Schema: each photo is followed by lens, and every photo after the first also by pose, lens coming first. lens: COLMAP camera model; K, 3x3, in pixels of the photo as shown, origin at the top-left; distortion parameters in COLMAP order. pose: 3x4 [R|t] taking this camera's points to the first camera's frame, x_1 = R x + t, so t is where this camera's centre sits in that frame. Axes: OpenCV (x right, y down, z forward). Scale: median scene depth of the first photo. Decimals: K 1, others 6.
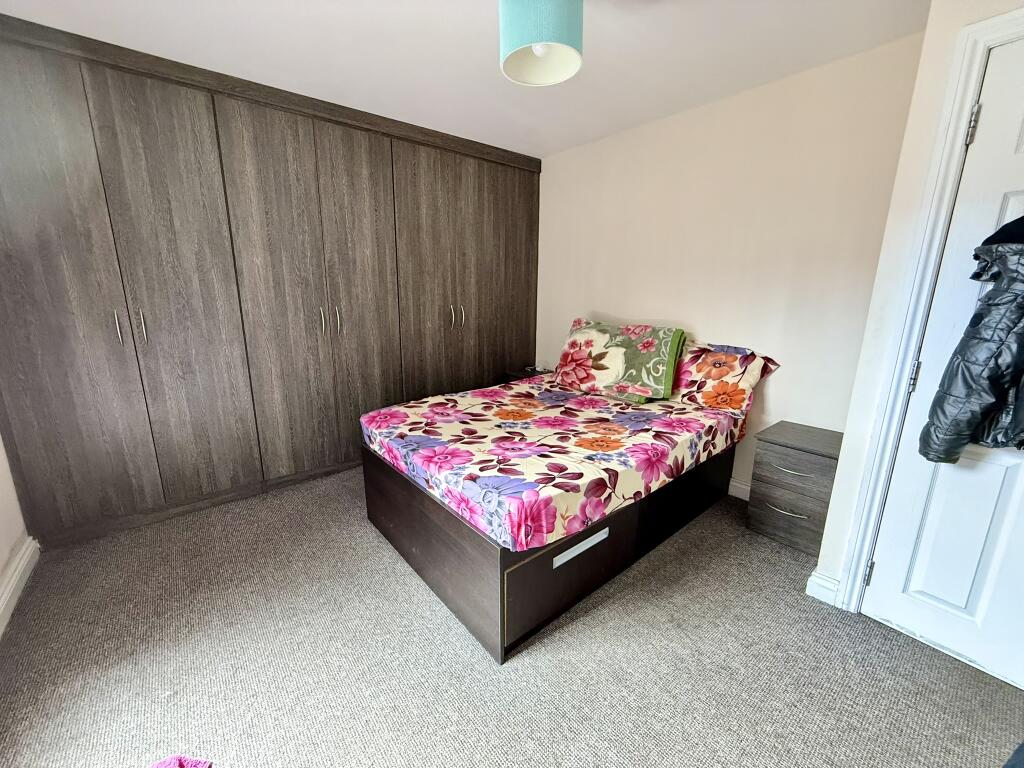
lens RADIAL K [[408.1, 0, 510.6], [0, 408.1, 384.9], [0, 0, 1]] dist [0.000014, -0.000043]
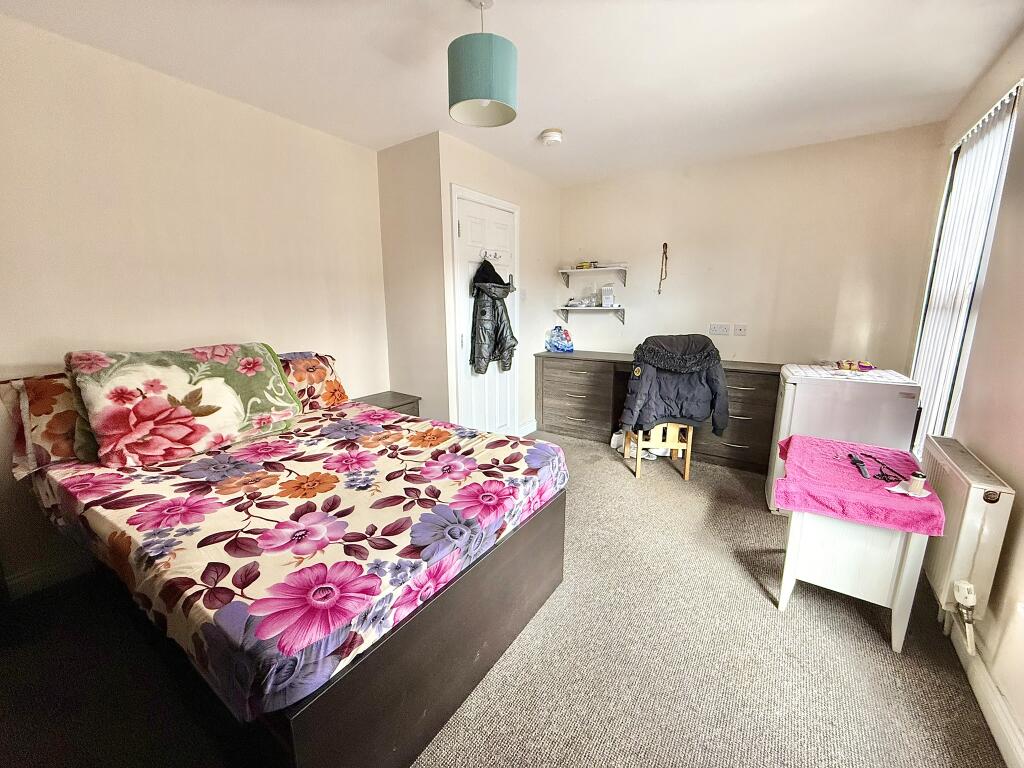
lens RADIAL K [[408.1, 0, 510.6], [0, 408.1, 384.9], [0, 0, 1]] dist [0.000014, -0.000043]
pose [[-0.275209, -0.200349, 0.940277, -0.711091], [0.213039, 0.941020, 0.262862, -0.197016], [-0.937483, 0.272657, -0.216295, 0.816855]]
